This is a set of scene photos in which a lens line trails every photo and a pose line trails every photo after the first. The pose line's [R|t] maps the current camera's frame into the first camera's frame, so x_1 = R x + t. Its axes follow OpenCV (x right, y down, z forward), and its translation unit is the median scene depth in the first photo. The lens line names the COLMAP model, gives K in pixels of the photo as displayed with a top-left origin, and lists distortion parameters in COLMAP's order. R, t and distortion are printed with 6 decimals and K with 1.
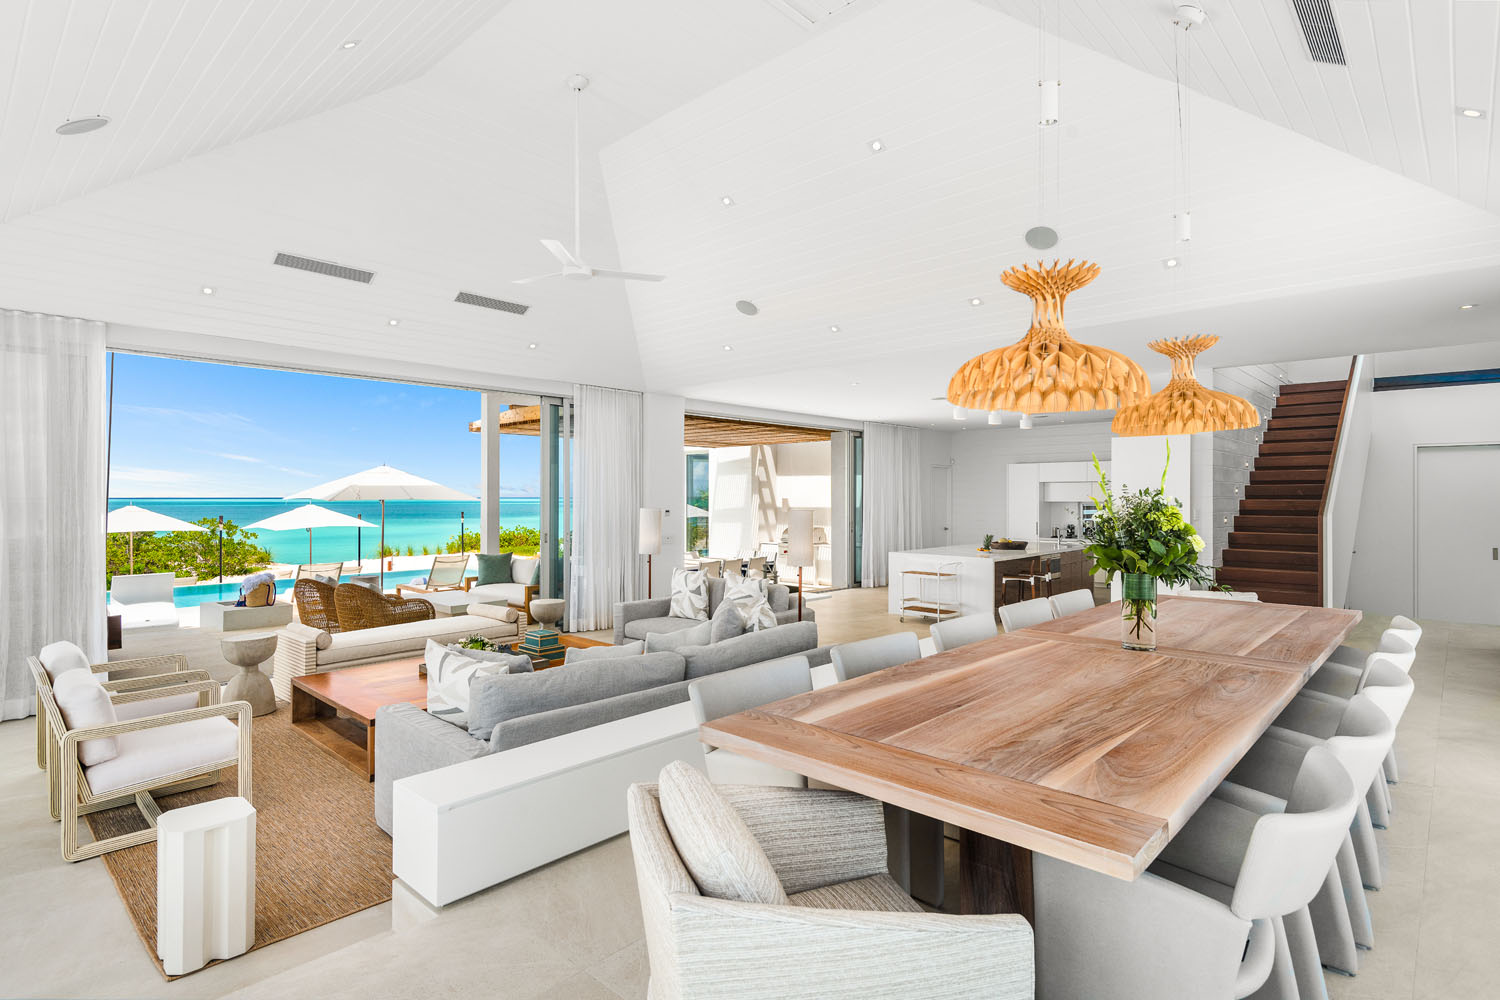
lens RADIAL K [[753.5, 0, 762.8], [0, 753.5, 491.8], [0, 0, 1]] dist [0.044252, -0.037886]
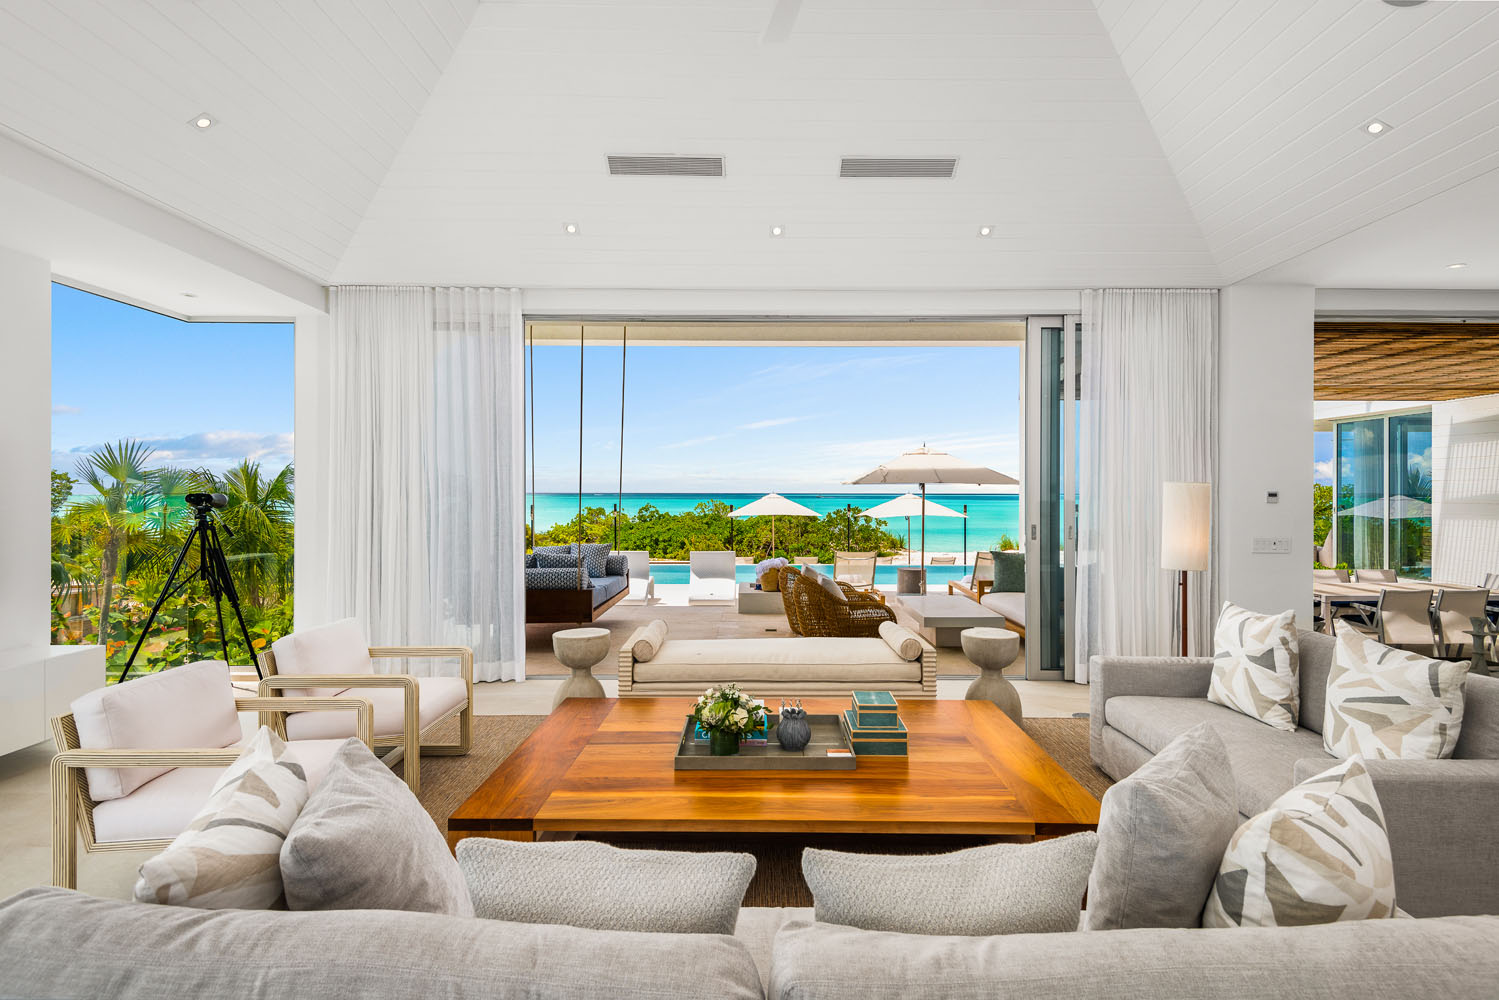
lens RADIAL K [[753.0, 0, 762.3], [0, 753.0, 491.8], [0, 0, 1]] dist [0.044252, -0.037886]
pose [[0.676456, 0.000506, -0.736483, 0.044192], [0.002966, 0.999990, 0.003411, 0.027605], [0.736477, -0.004492, 0.676447, 0.456143]]
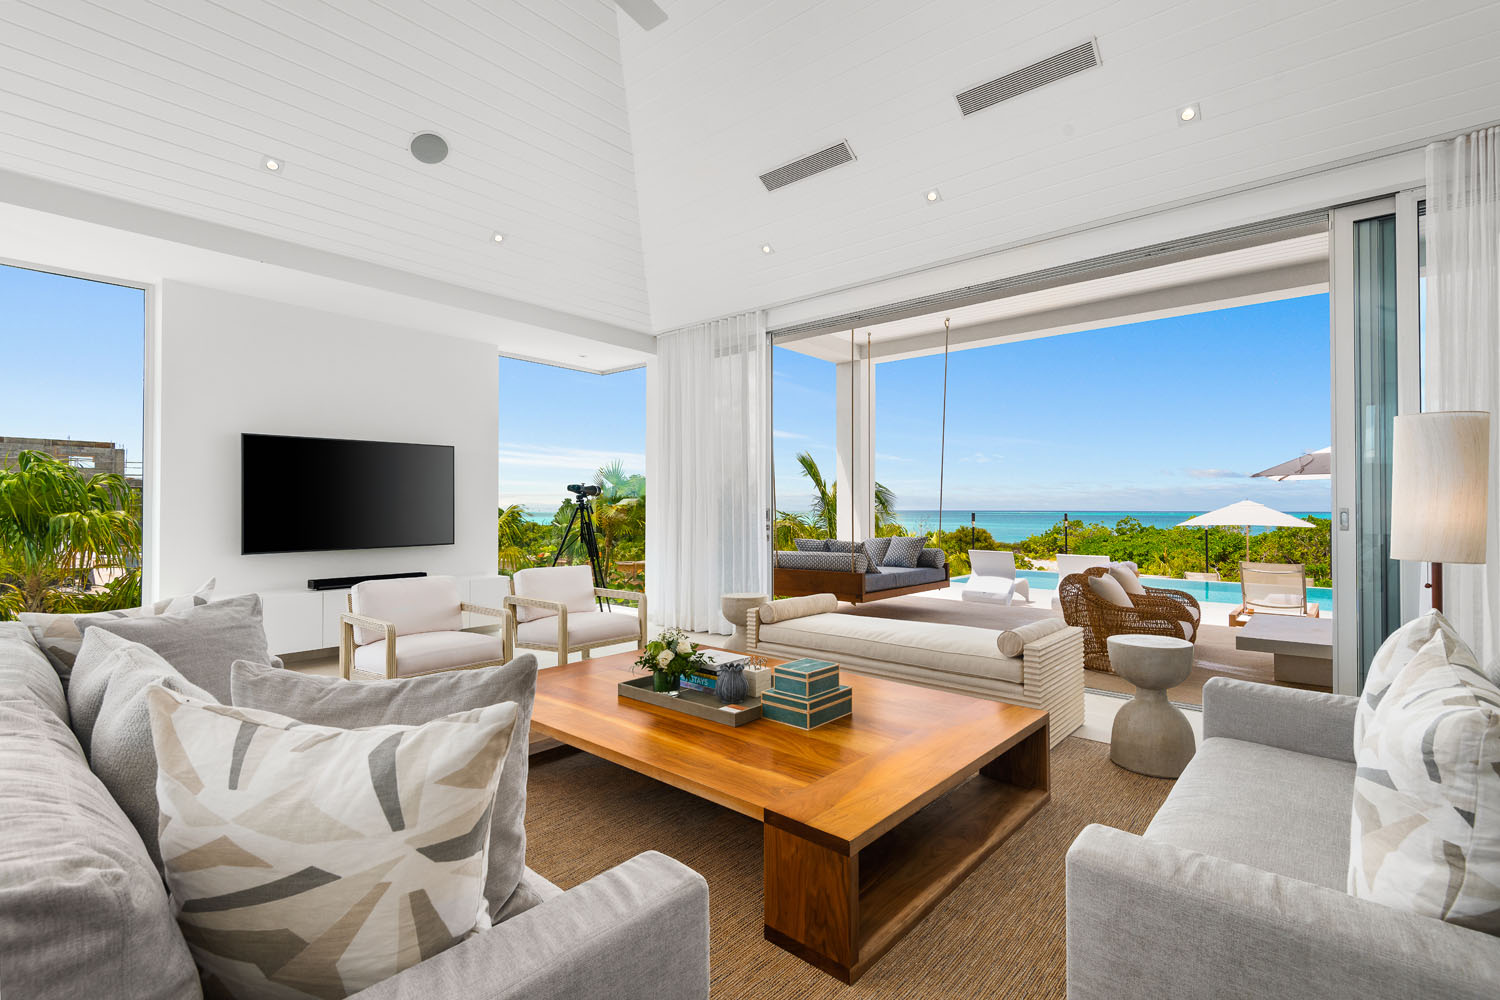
lens RADIAL K [[688.6, 0, 759.4], [0, 688.6, 502.1], [0, 0, 1]] dist [0.001844, -0.007402]
pose [[0.028502, -0.010455, -0.999539, 0.135549], [0.004317, 0.999937, -0.010336, 0.064217], [0.999584, -0.004020, 0.028545, 0.762994]]
